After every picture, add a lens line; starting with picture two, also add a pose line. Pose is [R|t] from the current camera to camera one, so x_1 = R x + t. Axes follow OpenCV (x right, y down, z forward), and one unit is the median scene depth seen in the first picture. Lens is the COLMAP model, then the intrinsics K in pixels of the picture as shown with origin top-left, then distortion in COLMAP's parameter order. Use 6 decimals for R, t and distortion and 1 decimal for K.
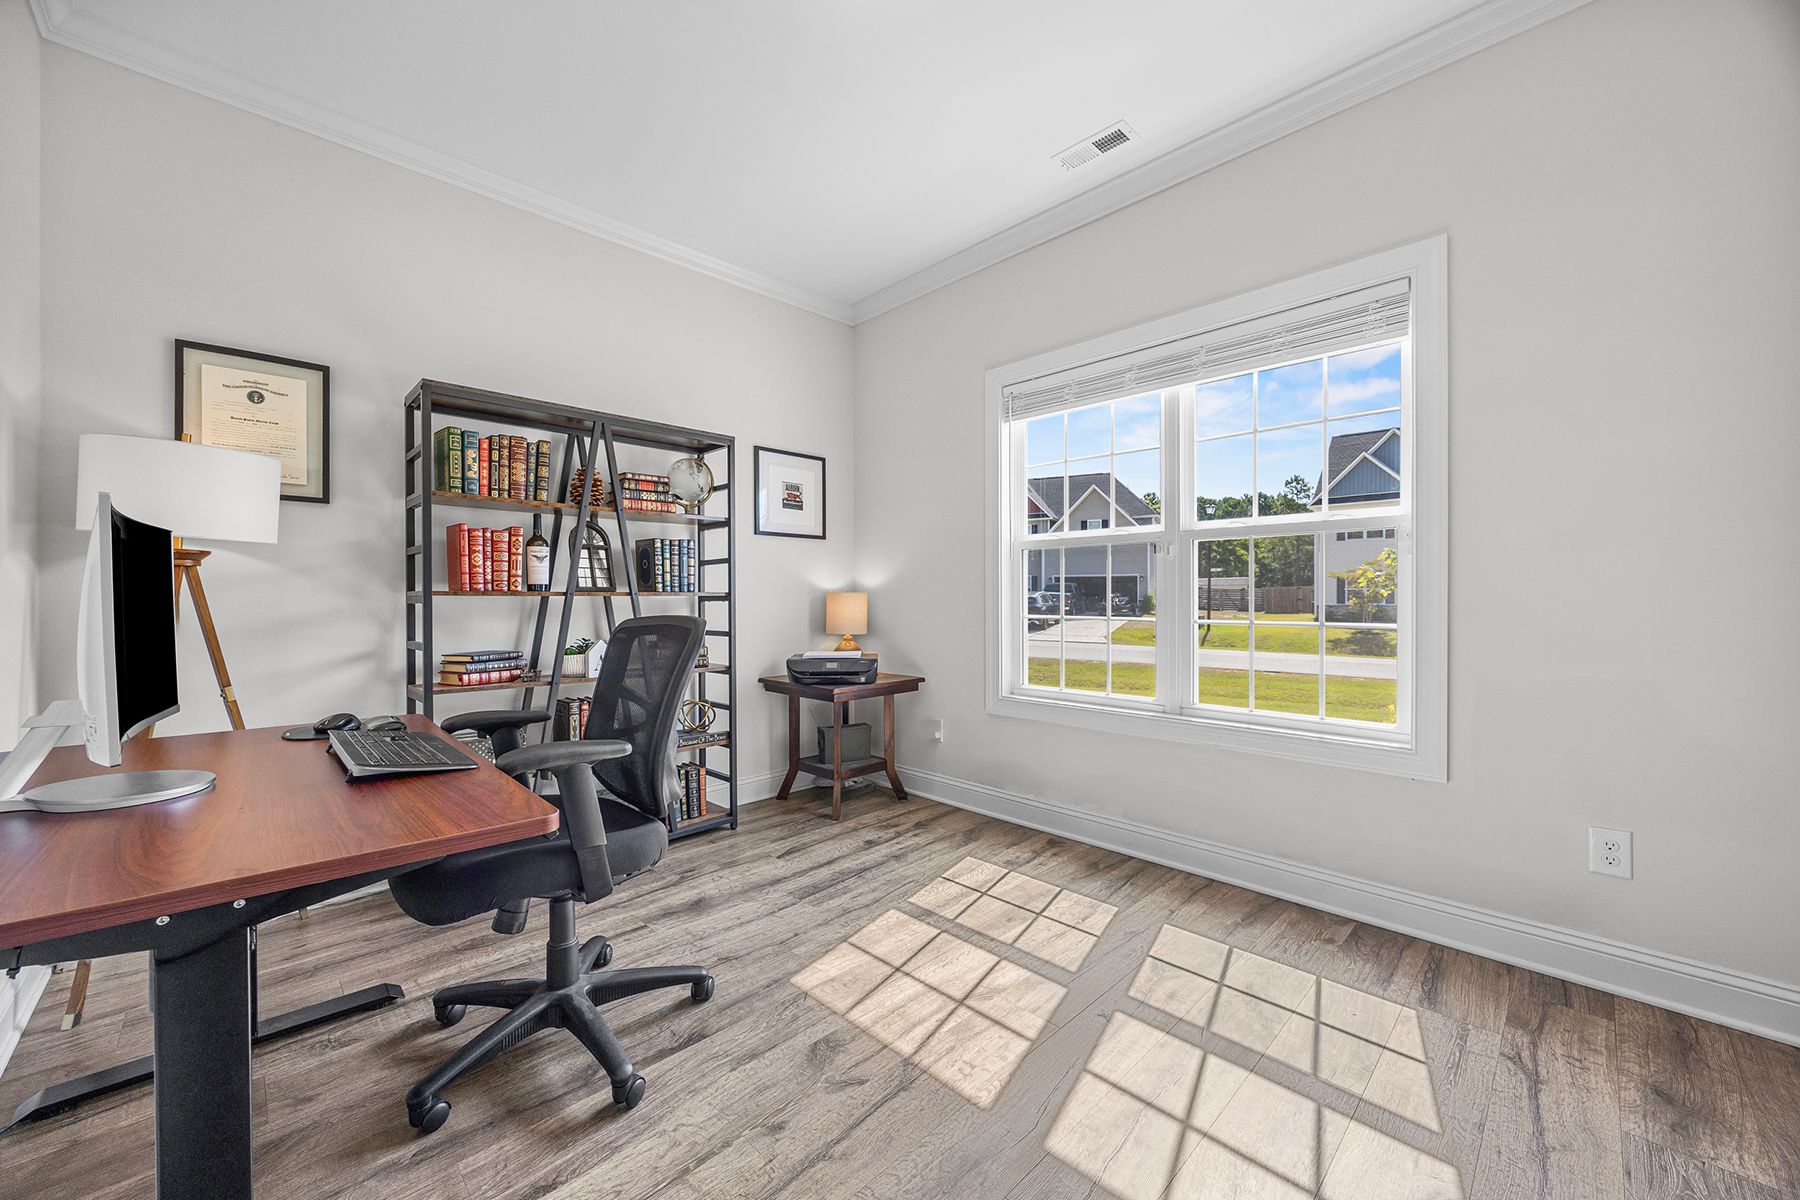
lens RADIAL K [[686.7, 0, 890.6], [0, 686.7, 600.6], [0, 0, 1]] dist [-0.000270, -0.000849]
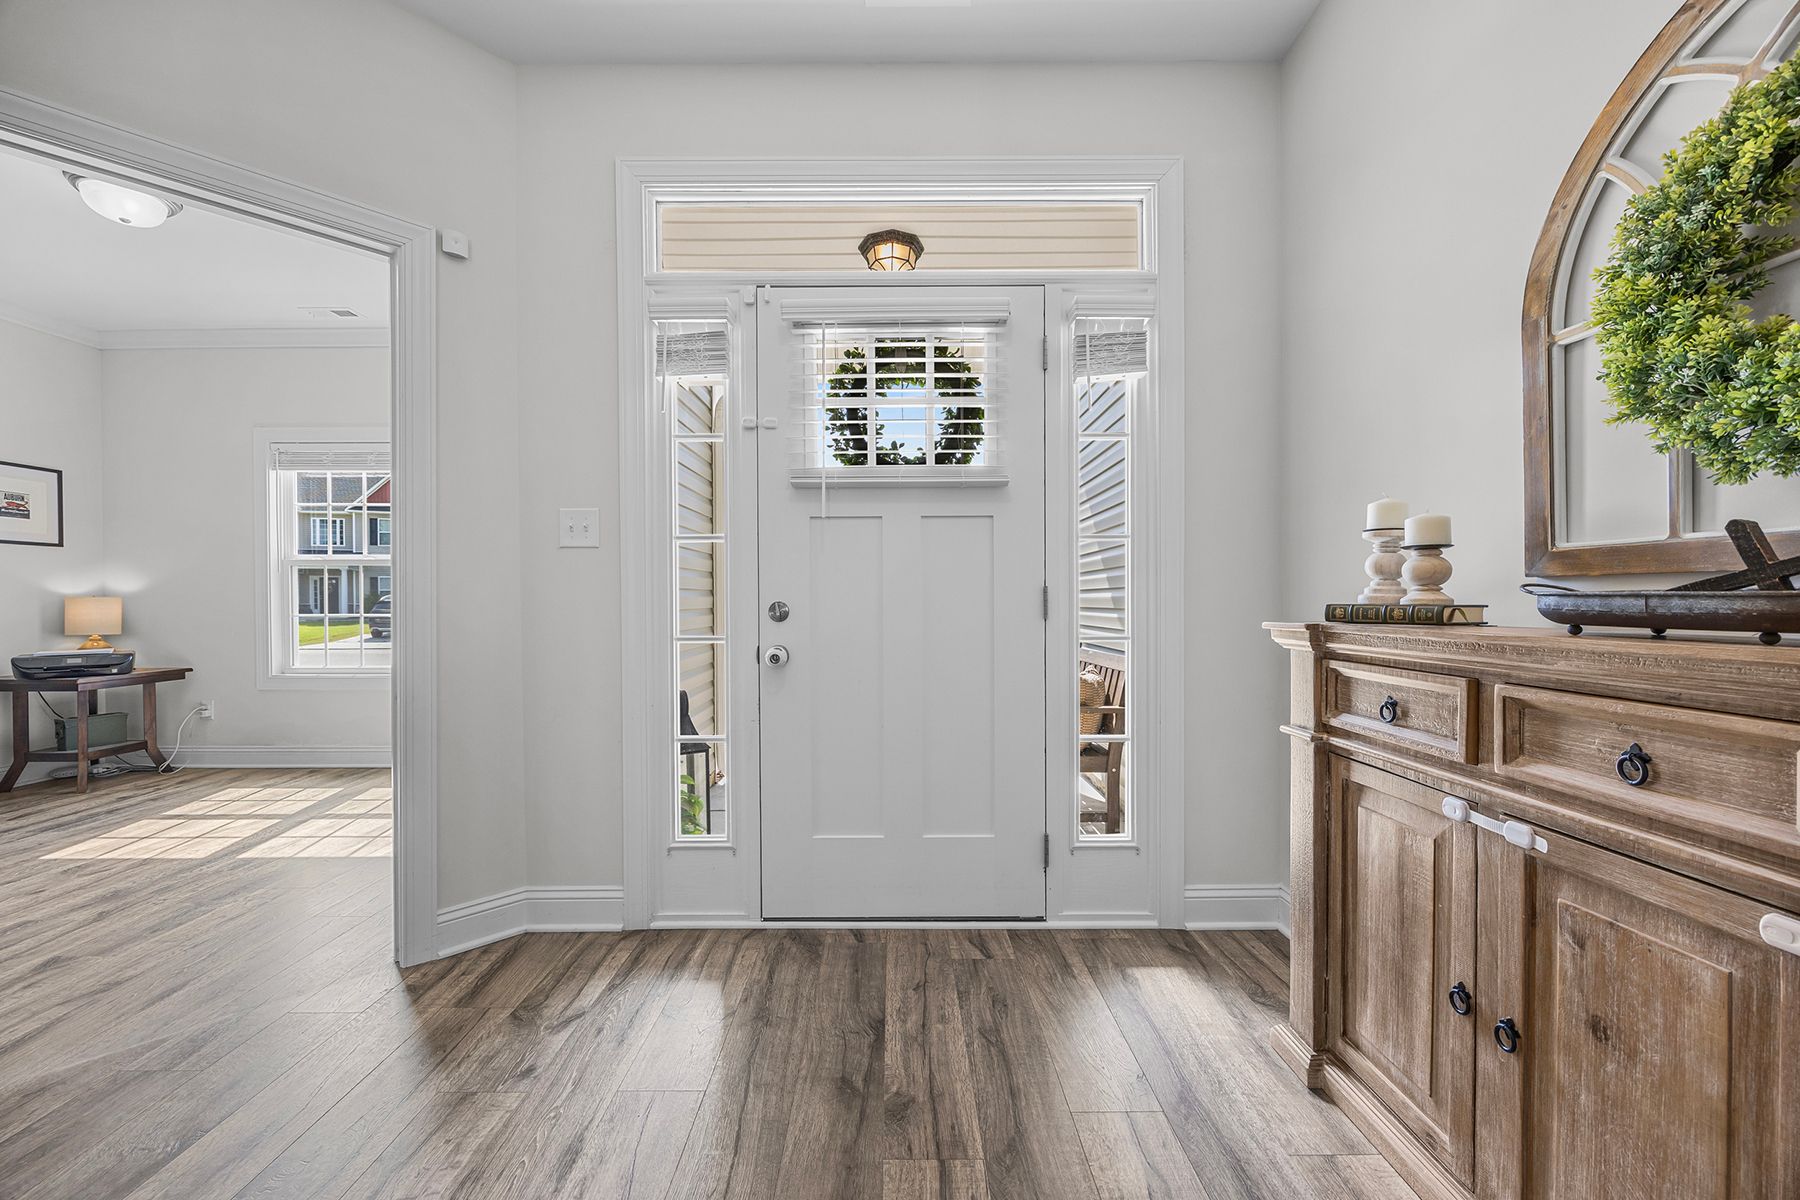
lens RADIAL K [[686.7, 0, 886.3], [0, 686.7, 608.0], [0, 0, 1]] dist [-0.000270, -0.000849]
pose [[0.702216, -0.007524, 0.711924, 0.070174], [0.005220, 0.999972, 0.005419, 0.009264], [-0.711944, -0.000089, 0.702236, -1.031417]]
